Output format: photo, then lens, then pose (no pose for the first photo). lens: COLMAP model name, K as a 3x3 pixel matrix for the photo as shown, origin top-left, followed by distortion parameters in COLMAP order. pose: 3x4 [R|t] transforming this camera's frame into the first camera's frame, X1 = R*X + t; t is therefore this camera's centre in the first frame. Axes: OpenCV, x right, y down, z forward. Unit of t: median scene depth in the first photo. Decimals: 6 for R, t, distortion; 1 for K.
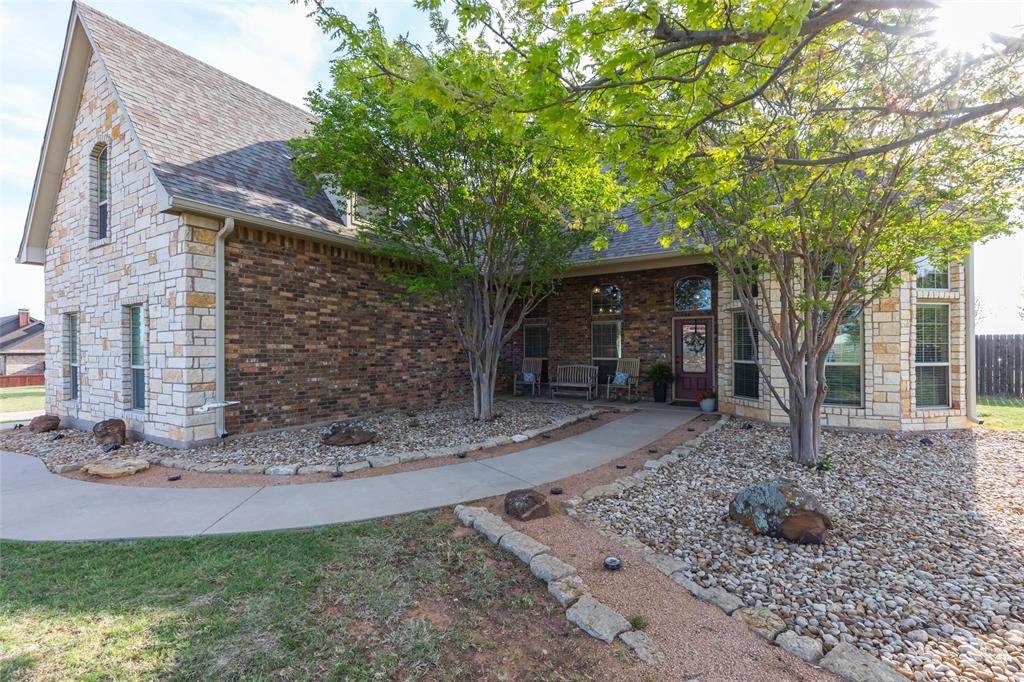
lens RADIAL K [[462.1, 0, 512.0], [0, 462.1, 341.0], [0, 0, 1]] dist [0.000899, 0.000198]
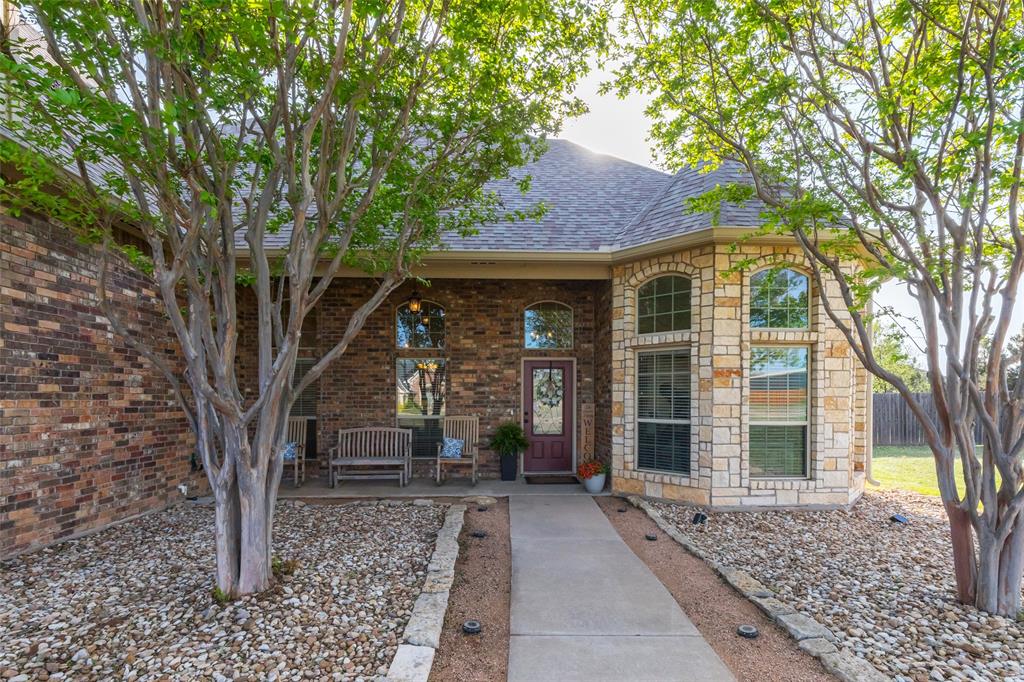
lens RADIAL K [[472.5, 0, 512.9], [0, 472.5, 403.9], [0, 0, 1]] dist [0.002789, 0.000416]
pose [[0.812728, 0.001331, 0.582642, -0.082510], [-0.014799, 0.999722, 0.018360, 0.006968], [-0.582455, -0.023544, 0.812522, 0.432001]]
